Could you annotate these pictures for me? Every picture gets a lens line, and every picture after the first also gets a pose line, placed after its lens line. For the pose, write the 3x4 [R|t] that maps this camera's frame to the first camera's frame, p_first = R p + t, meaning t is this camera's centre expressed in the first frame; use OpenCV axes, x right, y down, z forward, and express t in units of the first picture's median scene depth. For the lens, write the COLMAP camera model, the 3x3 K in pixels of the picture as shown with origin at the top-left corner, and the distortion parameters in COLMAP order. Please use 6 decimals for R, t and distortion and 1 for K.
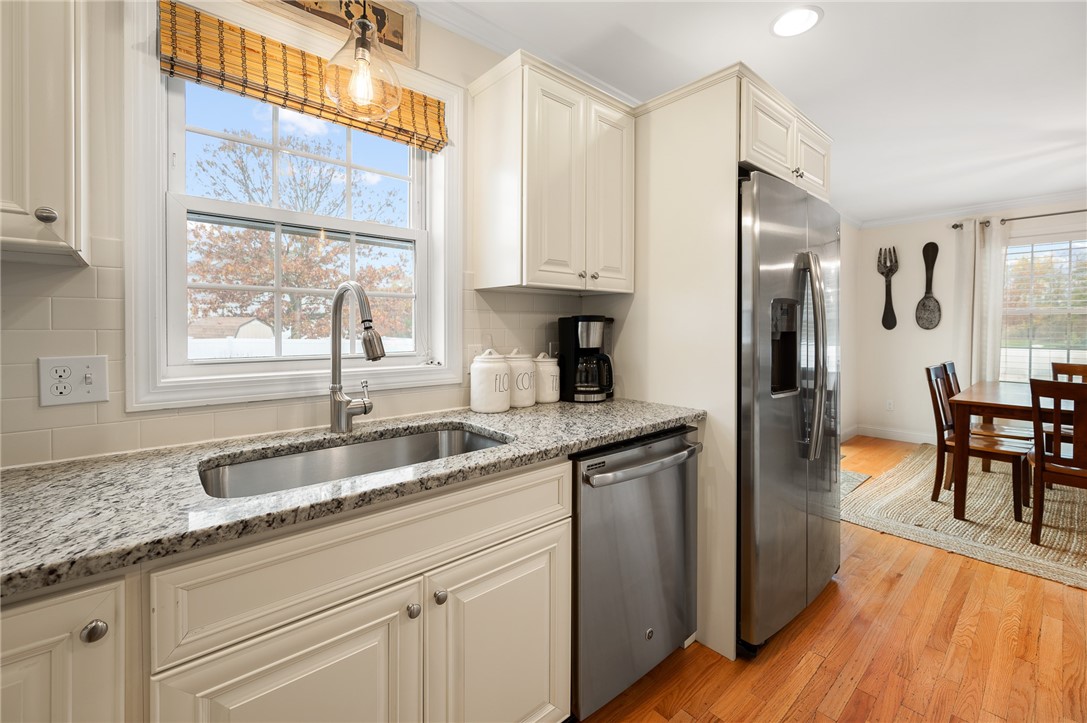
lens RADIAL K [[465.8, 0, 554.9], [0, 465.8, 330.8], [0, 0, 1]] dist [-0.005369, -0.000060]
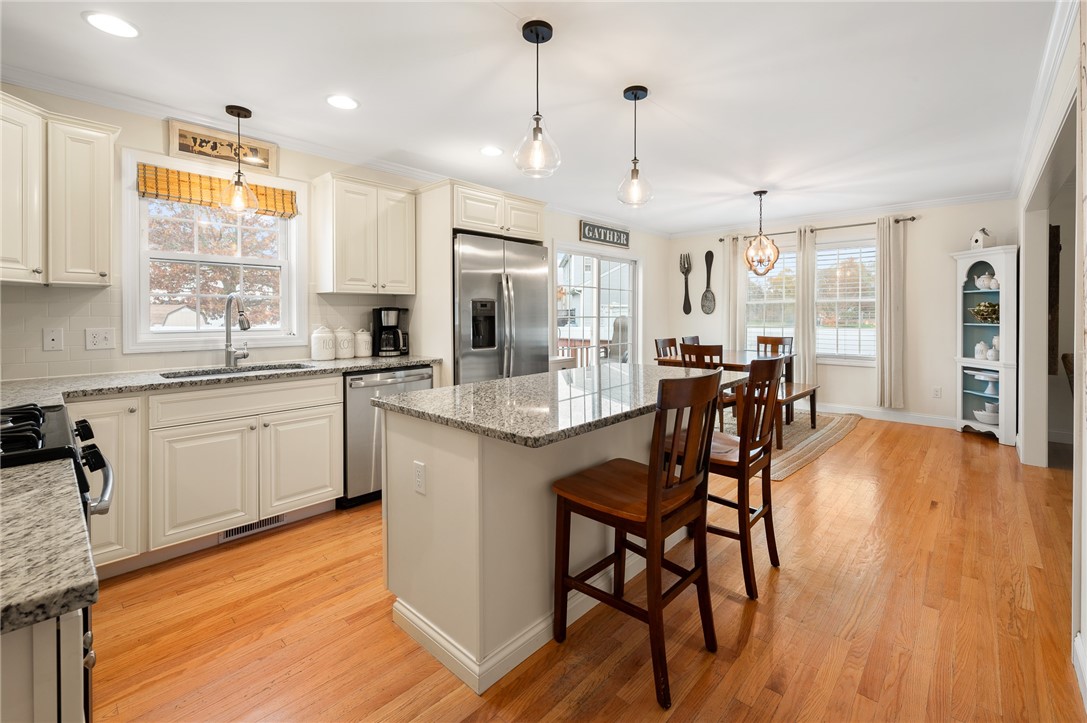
lens RADIAL K [[465.8, 0, 550.4], [0, 465.8, 315.2], [0, 0, 1]] dist [-0.005369, -0.000060]
pose [[0.995589, -0.004950, 0.093694, 0.599856], [0.005280, 0.999981, -0.003275, 0.006711], [-0.093676, 0.003755, 0.995596, -0.931947]]
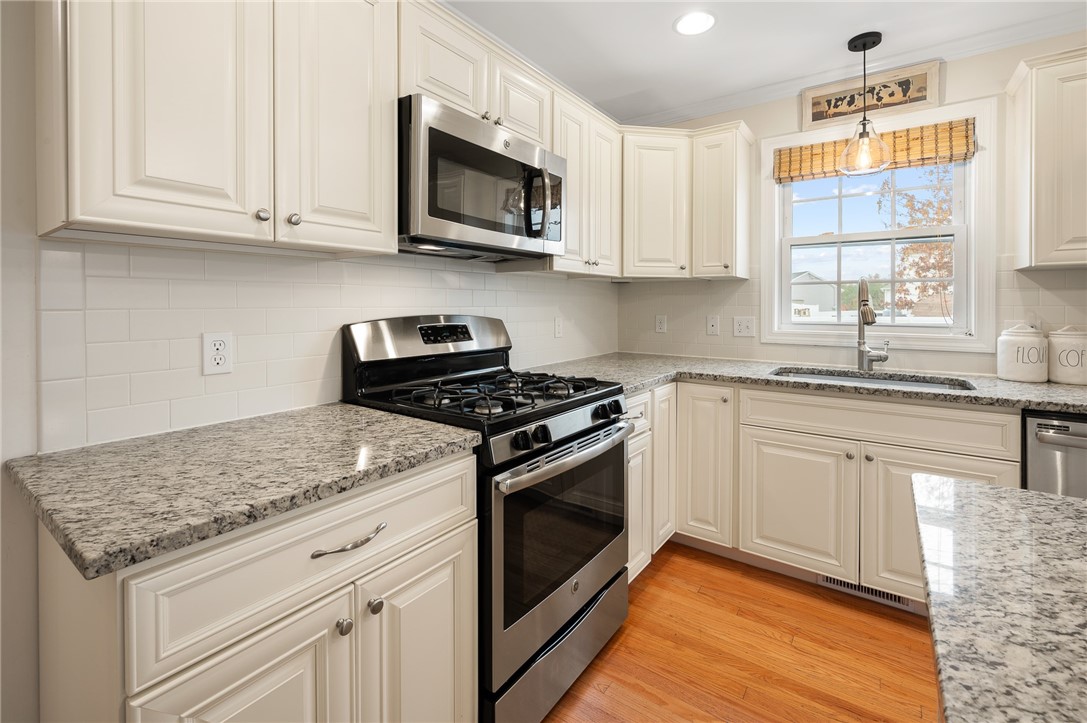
lens RADIAL K [[465.8, 0, 548.9], [0, 465.8, 309.8], [0, 0, 1]] dist [-0.005369, -0.000060]
pose [[0.225244, 0.008296, -0.974267, 0.699861], [-0.006711, 0.999953, 0.006963, 0.004944], [0.974279, 0.004970, 0.225289, -0.343363]]
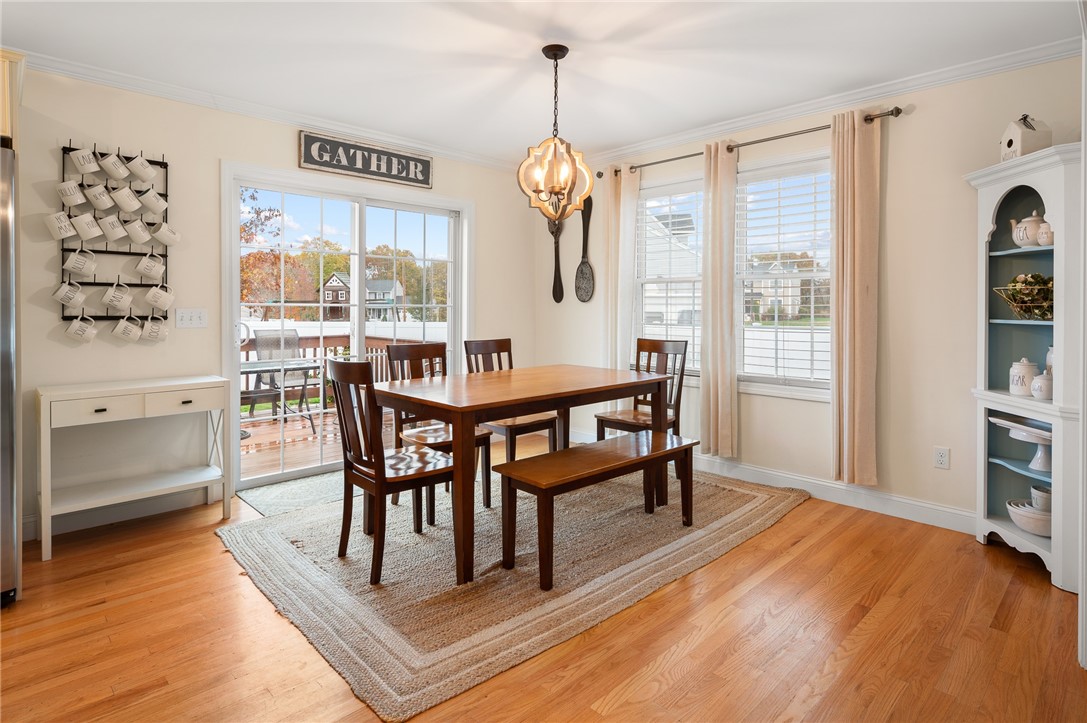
lens RADIAL K [[581.7, 0, 533.8], [0, 581.7, 309.3], [0, 0, 1]] dist [-0.003292, -0.002449]
pose [[0.999337, 0.001920, 0.036370, 1.932282], [-0.001815, 0.999994, -0.002930, 0.036381], [-0.036375, 0.002862, 0.999334, -0.033215]]
